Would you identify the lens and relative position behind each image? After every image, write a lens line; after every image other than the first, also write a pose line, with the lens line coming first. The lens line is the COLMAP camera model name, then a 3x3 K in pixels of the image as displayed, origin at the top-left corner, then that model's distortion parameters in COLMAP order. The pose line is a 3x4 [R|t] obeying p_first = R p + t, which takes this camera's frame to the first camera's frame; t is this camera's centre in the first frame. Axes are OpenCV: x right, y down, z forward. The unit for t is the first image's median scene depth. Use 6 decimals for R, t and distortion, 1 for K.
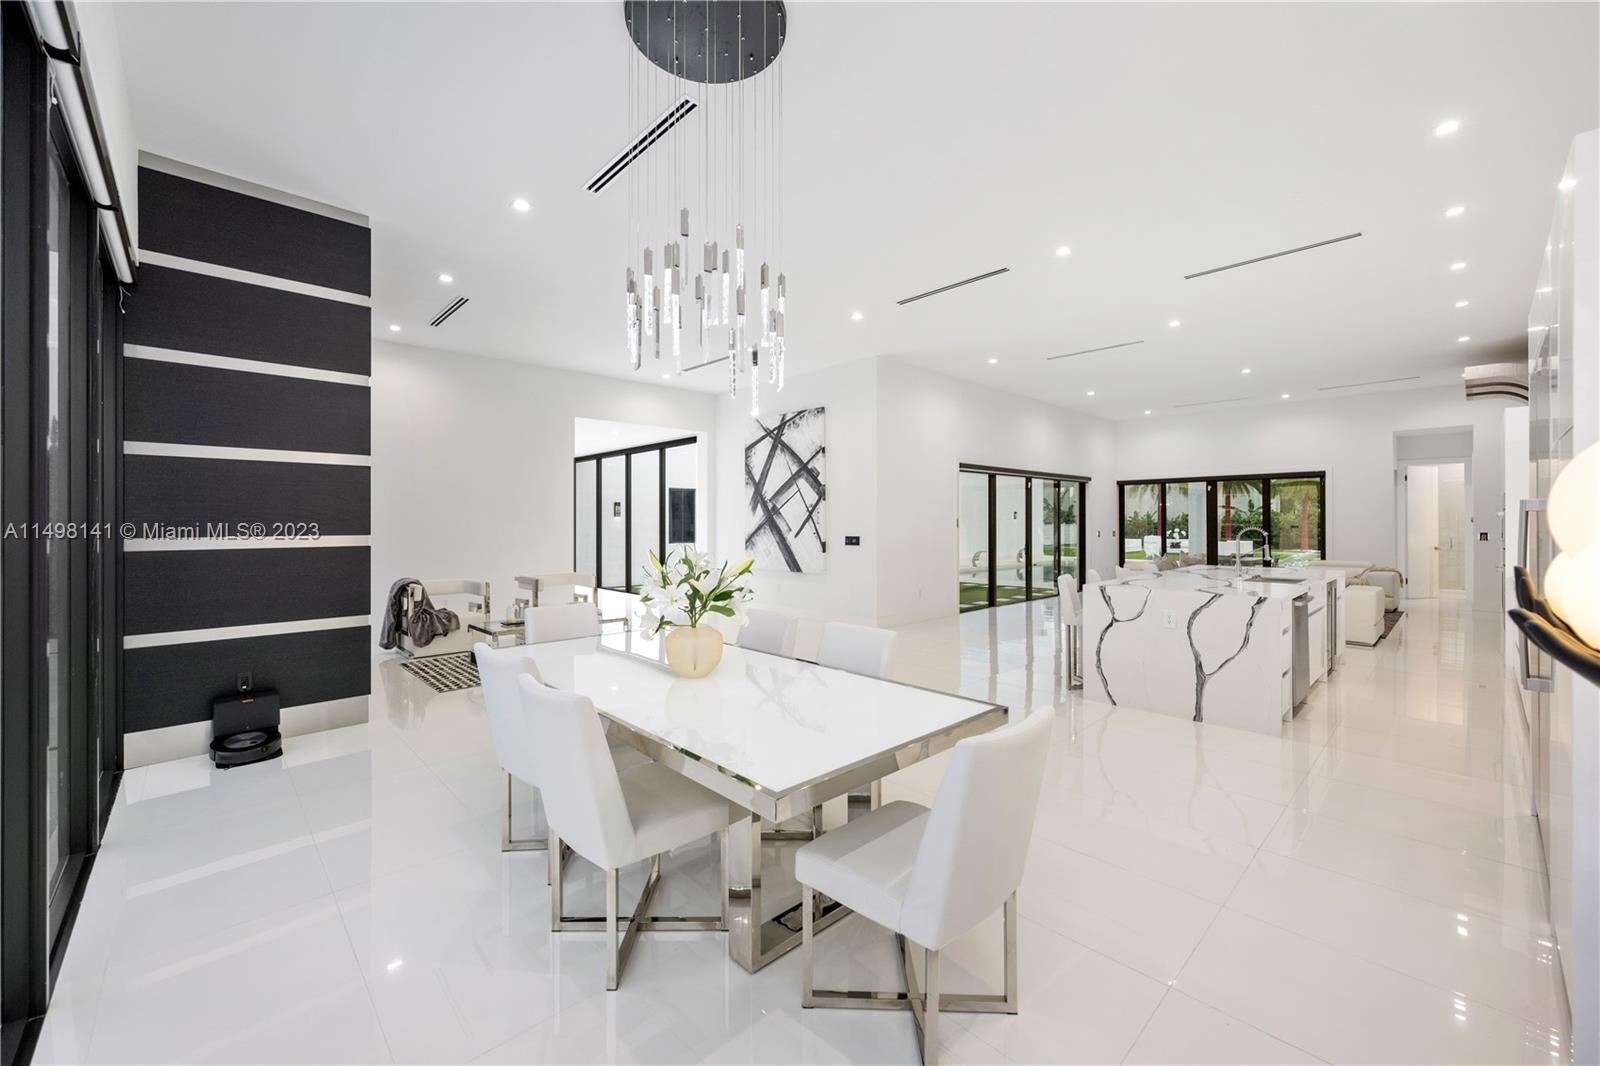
lens RADIAL K [[637.6, 0, 797.8], [0, 637.6, 546.9], [0, 0, 1]] dist [-0.001271, -0.000142]
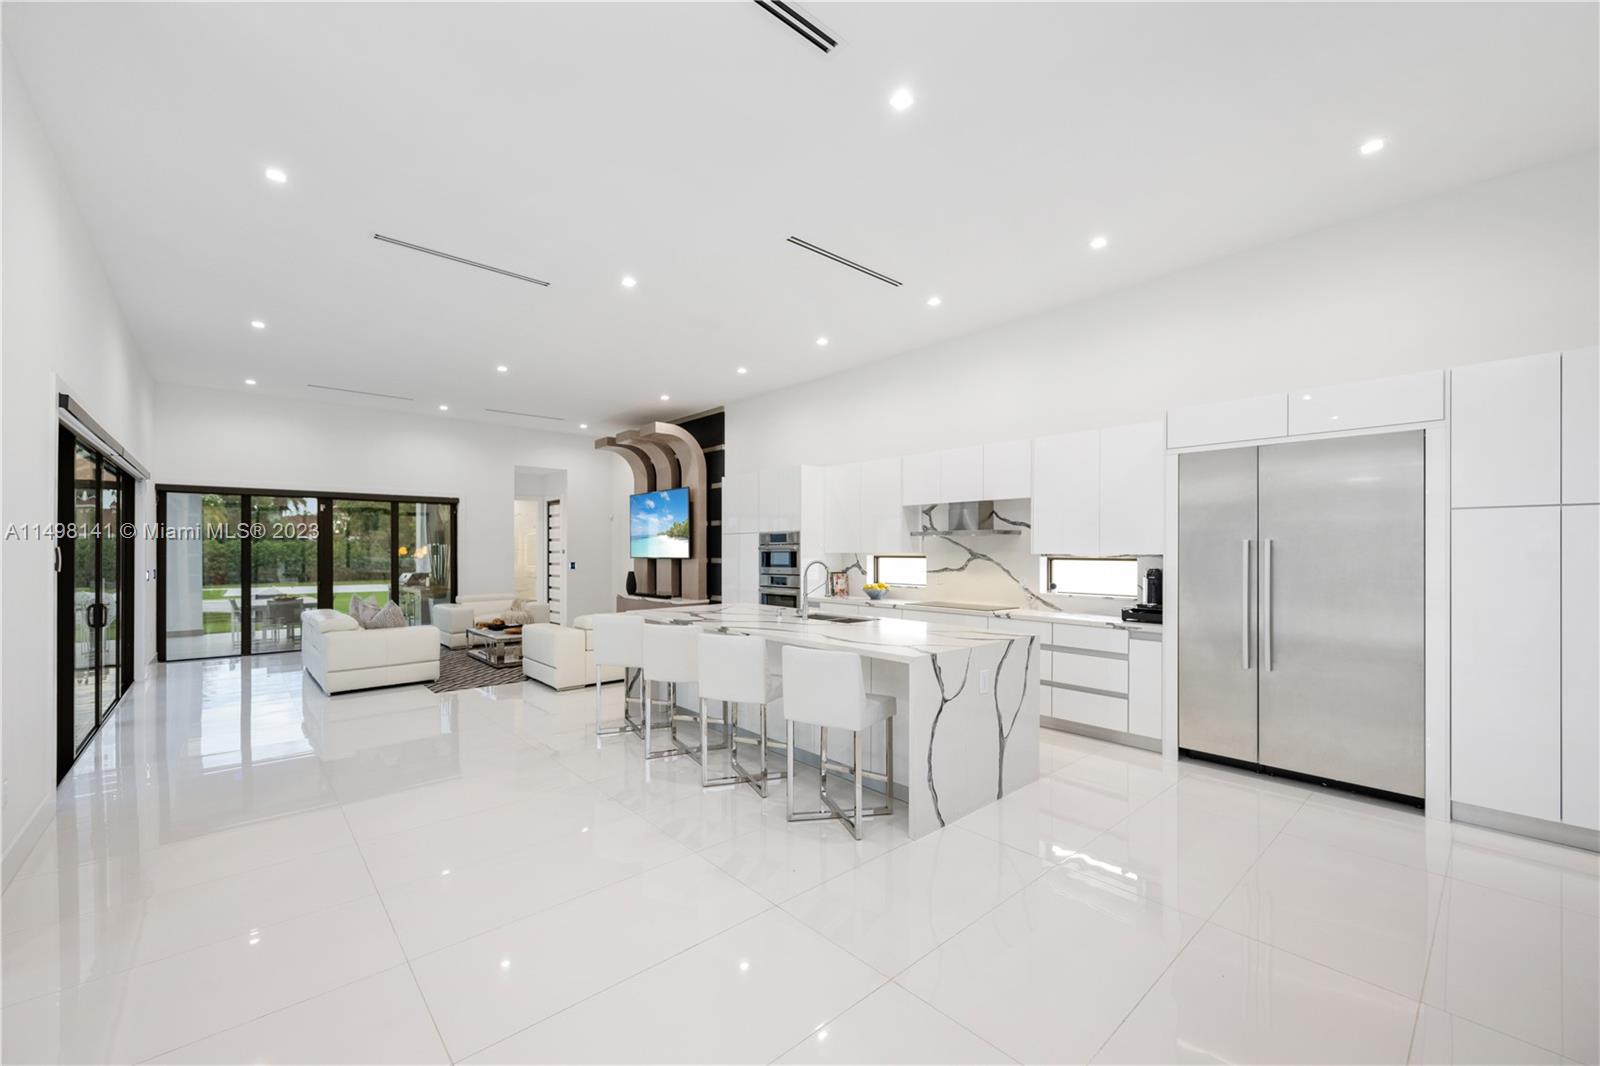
lens RADIAL K [[637.6, 0, 797.8], [0, 637.6, 546.9], [0, 0, 1]] dist [-0.001271, -0.000142]
pose [[0.032539, 0.005627, 0.999455, -0.189018], [0.040040, 0.999174, -0.006929, -0.050988], [-0.998668, 0.040243, 0.032286, 1.120662]]
